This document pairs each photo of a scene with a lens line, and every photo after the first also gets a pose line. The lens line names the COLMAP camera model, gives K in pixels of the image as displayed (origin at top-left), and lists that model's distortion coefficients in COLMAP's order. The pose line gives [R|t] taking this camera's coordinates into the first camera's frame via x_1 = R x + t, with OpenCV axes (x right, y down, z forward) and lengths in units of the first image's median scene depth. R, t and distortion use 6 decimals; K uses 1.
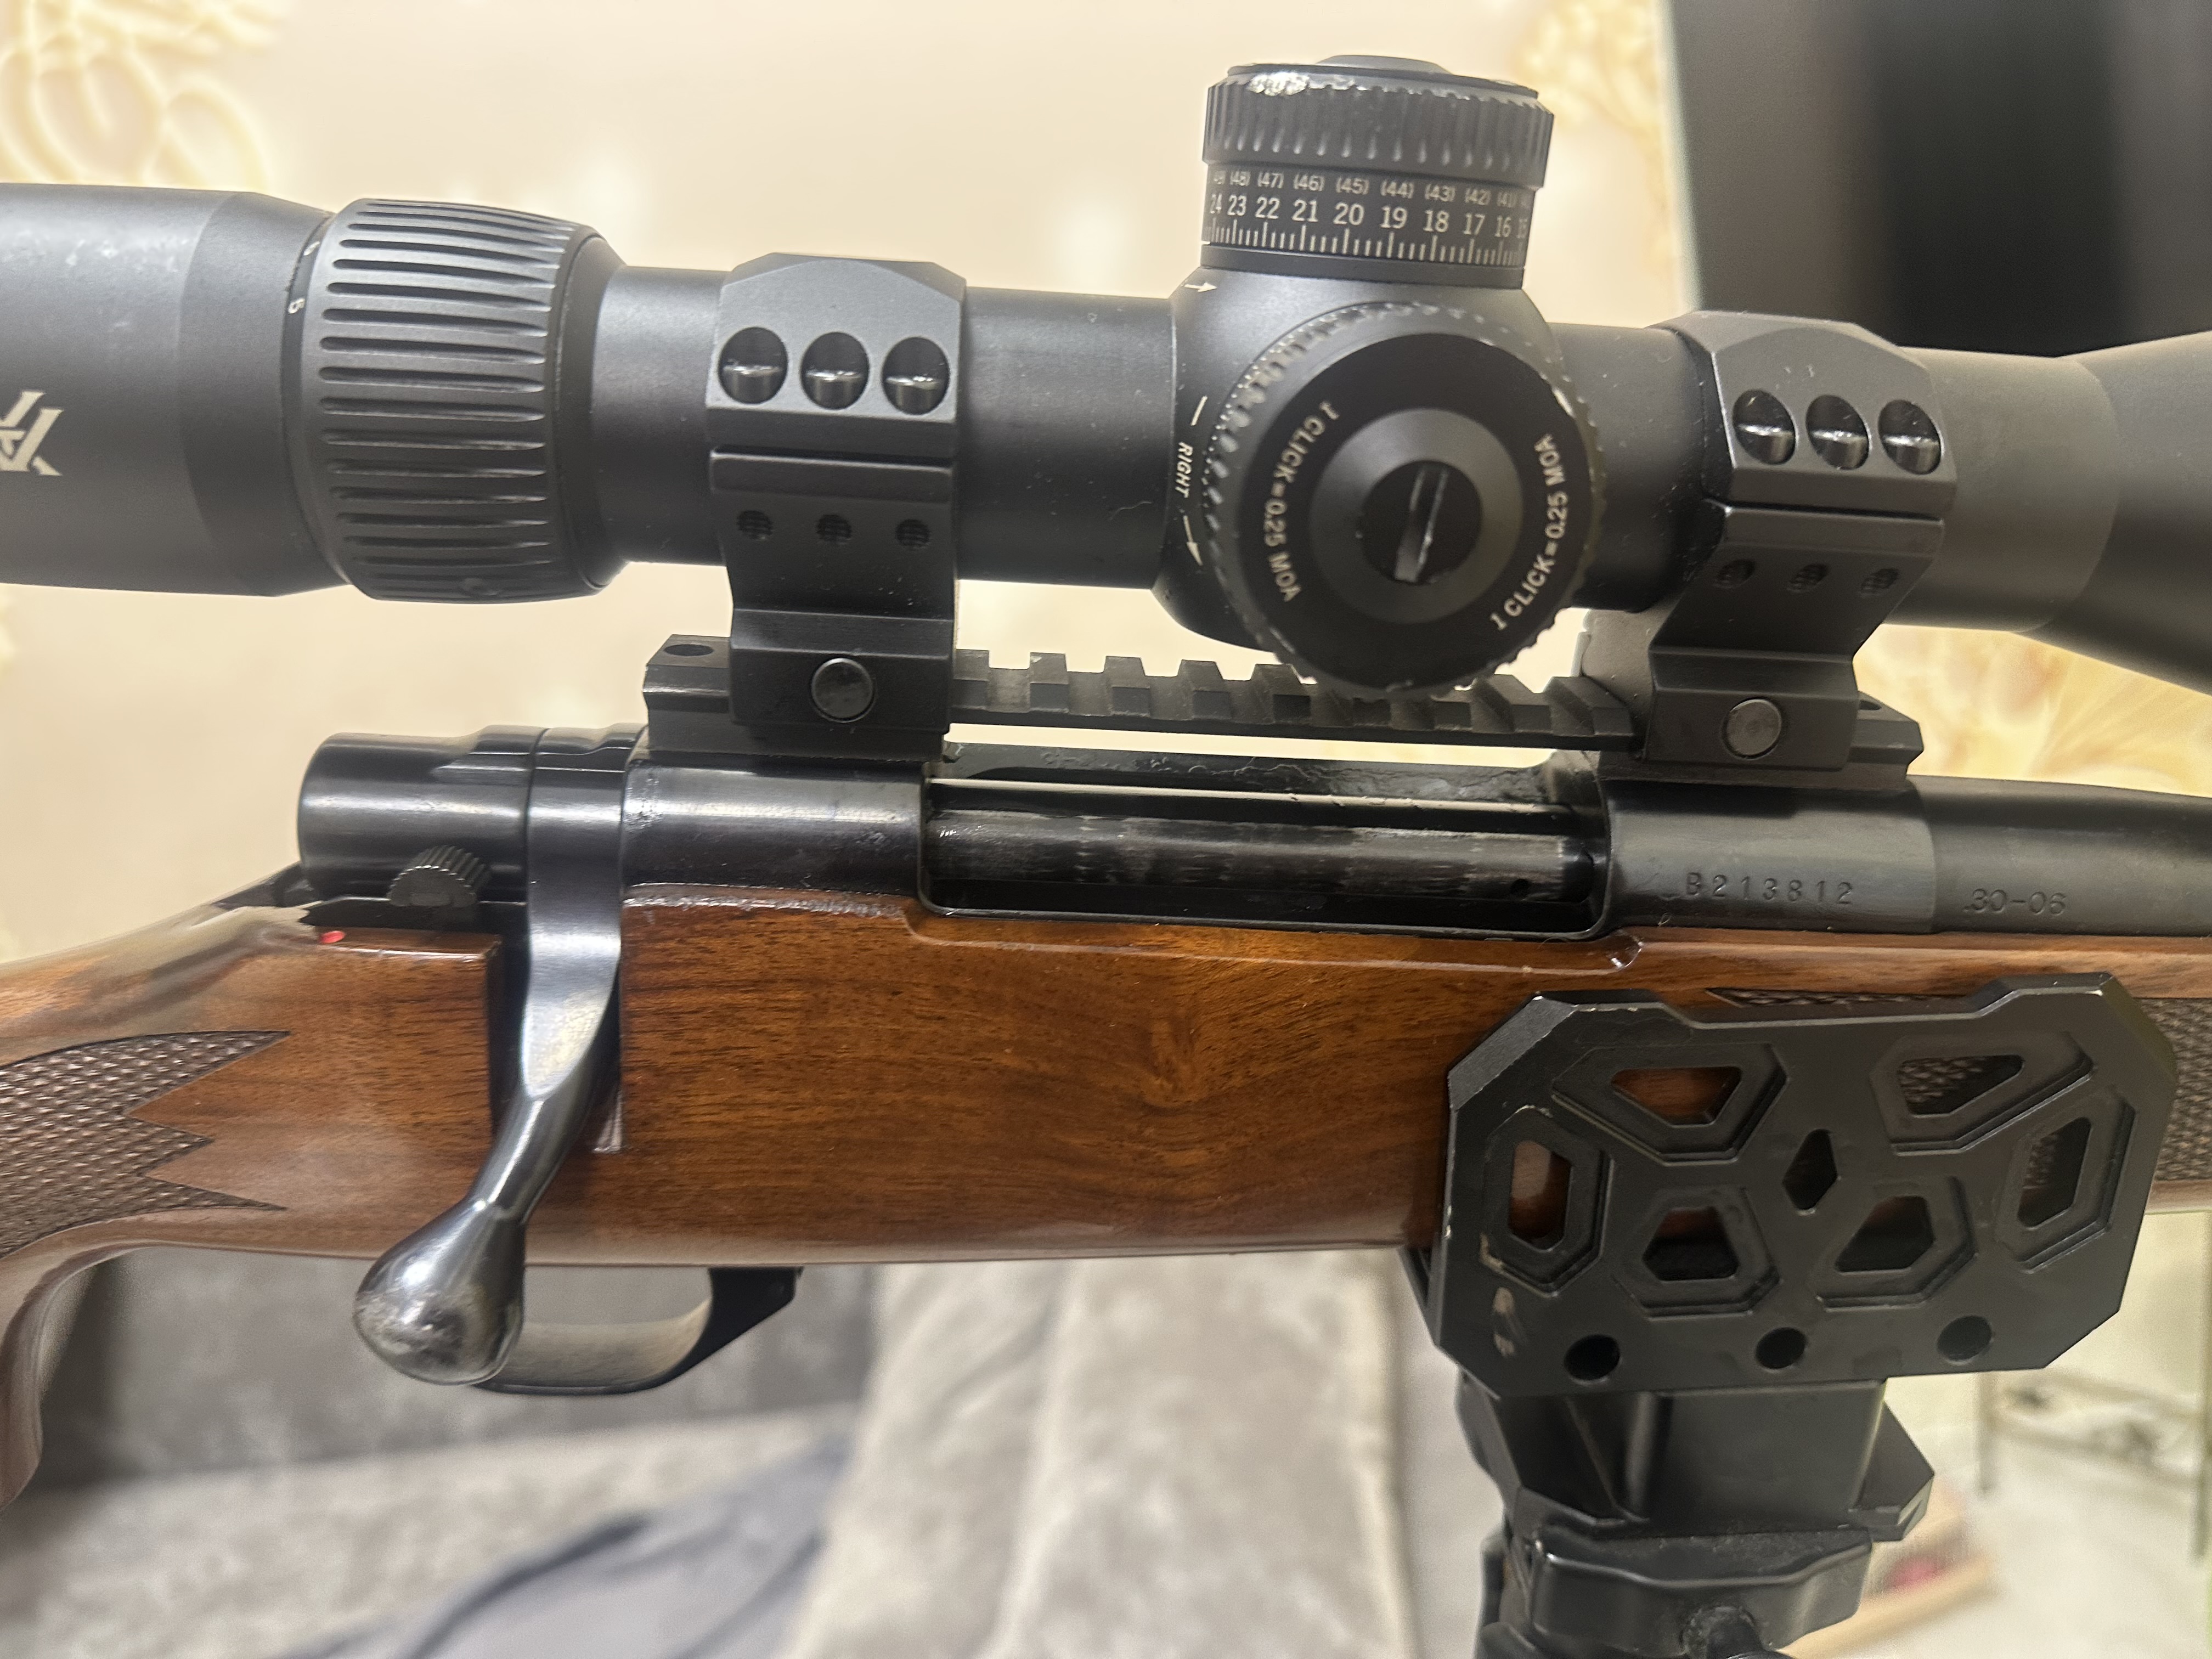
lens RADIAL K [[1572.2, 0, 1065.5], [0, 1572.2, 812.0], [0, 0, 1]] dist [0.021747, -0.039555]
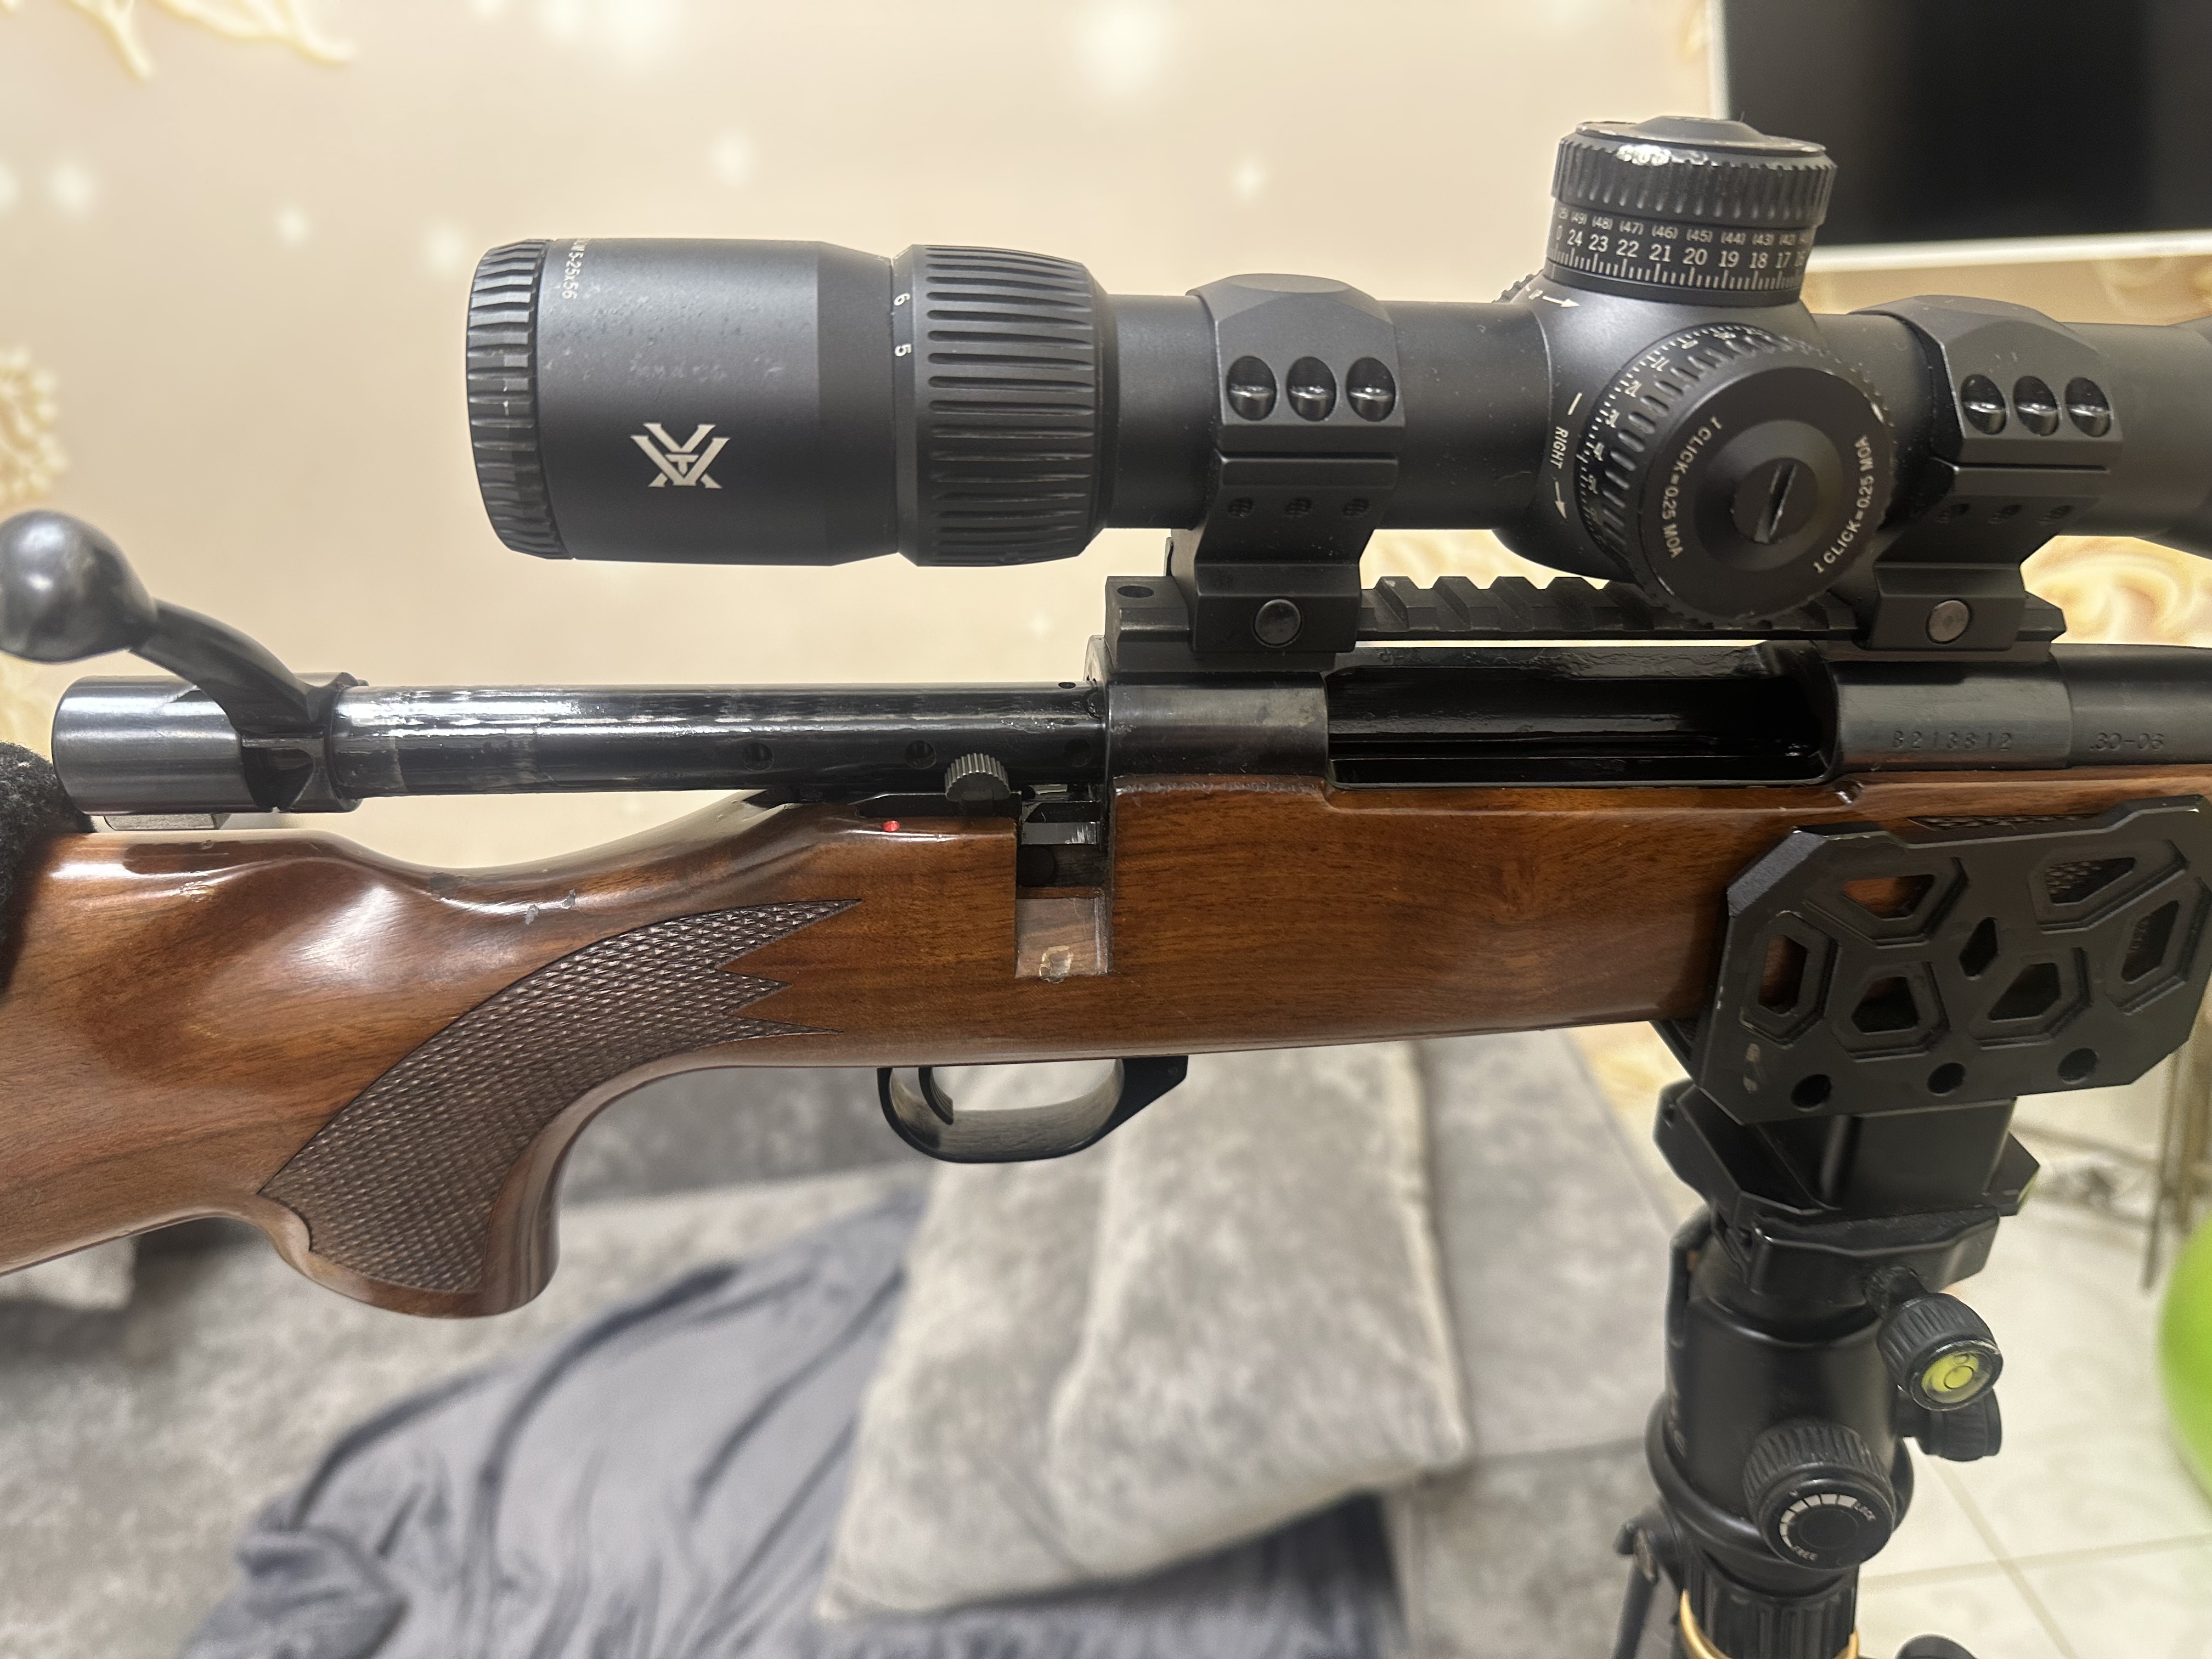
lens RADIAL K [[1572.2, 0, 1112.6], [0, 1572.2, 794.1], [0, 0, 1]] dist [0.021747, -0.039555]
pose [[0.997951, -0.039026, 0.050706, -0.338675], [0.032280, 0.991295, 0.127644, -0.103259], [-0.055246, -0.125746, 0.990523, -0.287834]]
